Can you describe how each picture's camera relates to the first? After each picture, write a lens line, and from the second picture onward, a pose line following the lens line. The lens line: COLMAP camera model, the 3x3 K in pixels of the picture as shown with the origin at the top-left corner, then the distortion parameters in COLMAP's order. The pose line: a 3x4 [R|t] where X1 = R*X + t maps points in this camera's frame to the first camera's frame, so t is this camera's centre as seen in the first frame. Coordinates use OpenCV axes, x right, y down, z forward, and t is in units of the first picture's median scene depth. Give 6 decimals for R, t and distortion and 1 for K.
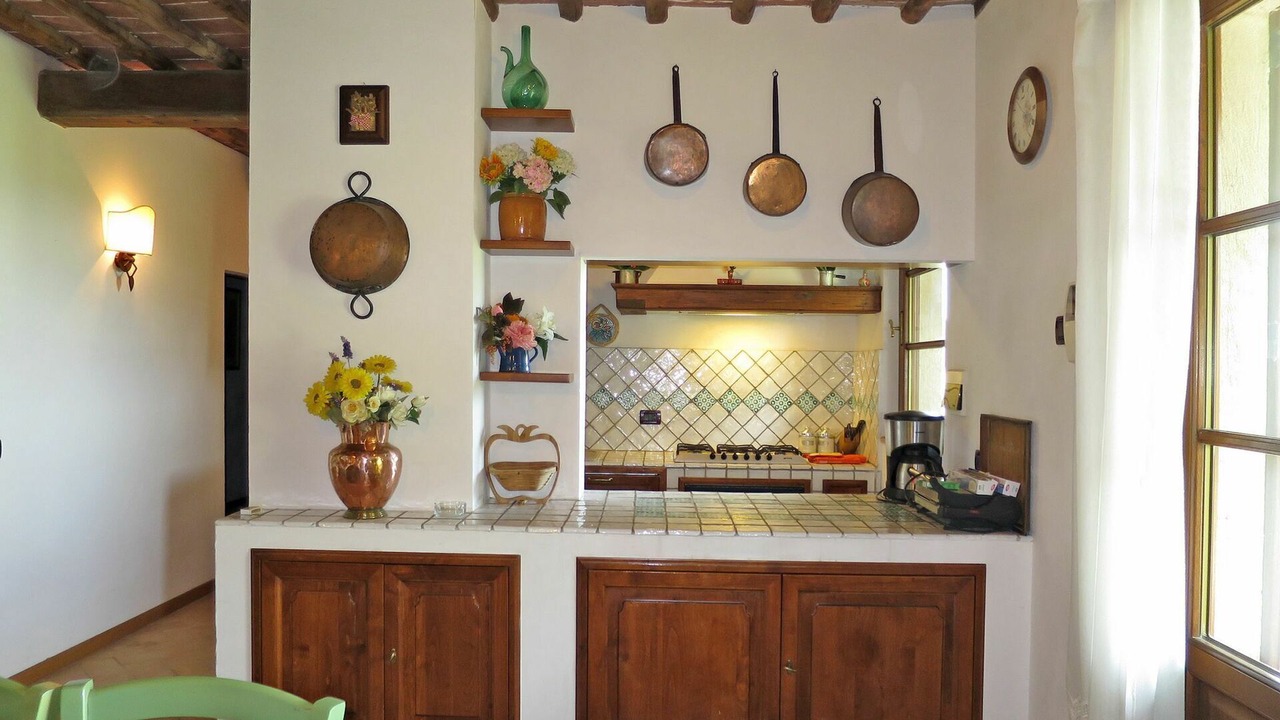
lens RADIAL K [[936.3, 0, 640.0], [0, 936.3, 360.0], [0, 0, 1]] dist [-0.024013, 0.000424]
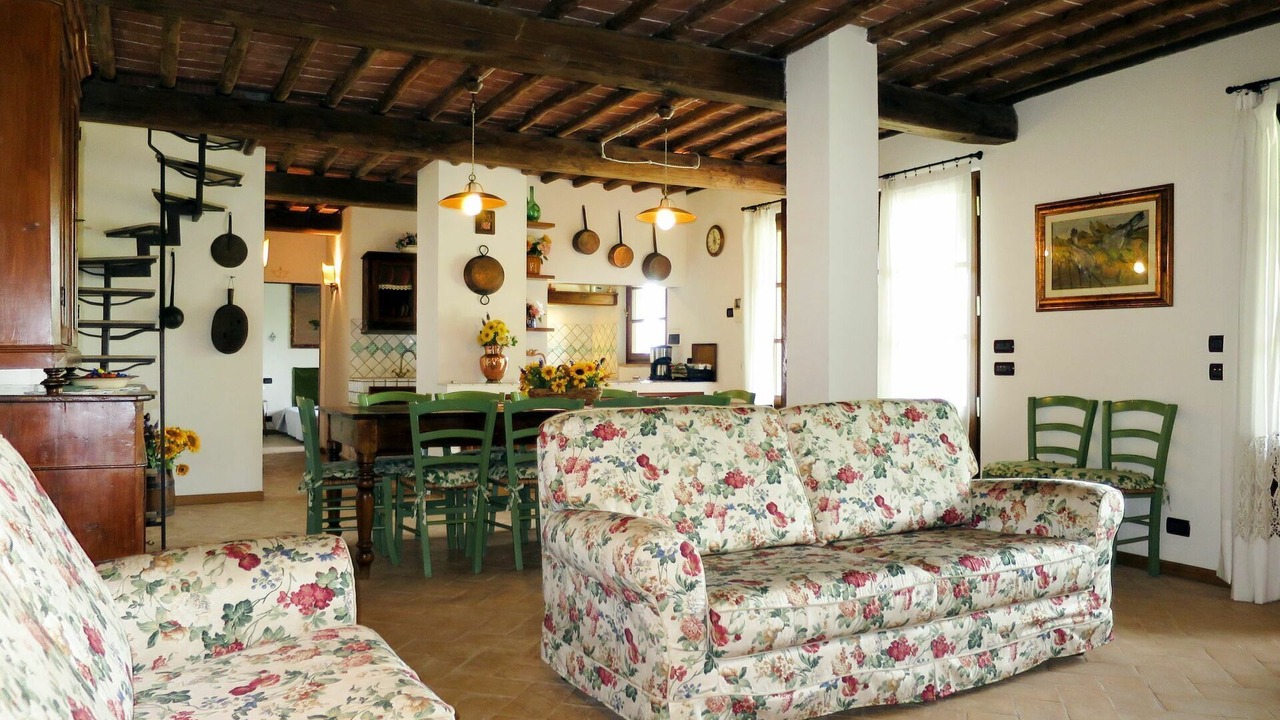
lens RADIAL K [[936.3, 0, 640.0], [0, 936.3, 360.0], [0, 0, 1]] dist [-0.024013, 0.000424]
pose [[0.863071, -0.012145, 0.504936, -1.188822], [0.007876, 0.999913, 0.010589, 0.077933], [-0.505021, -0.005162, 0.863092, -1.331597]]
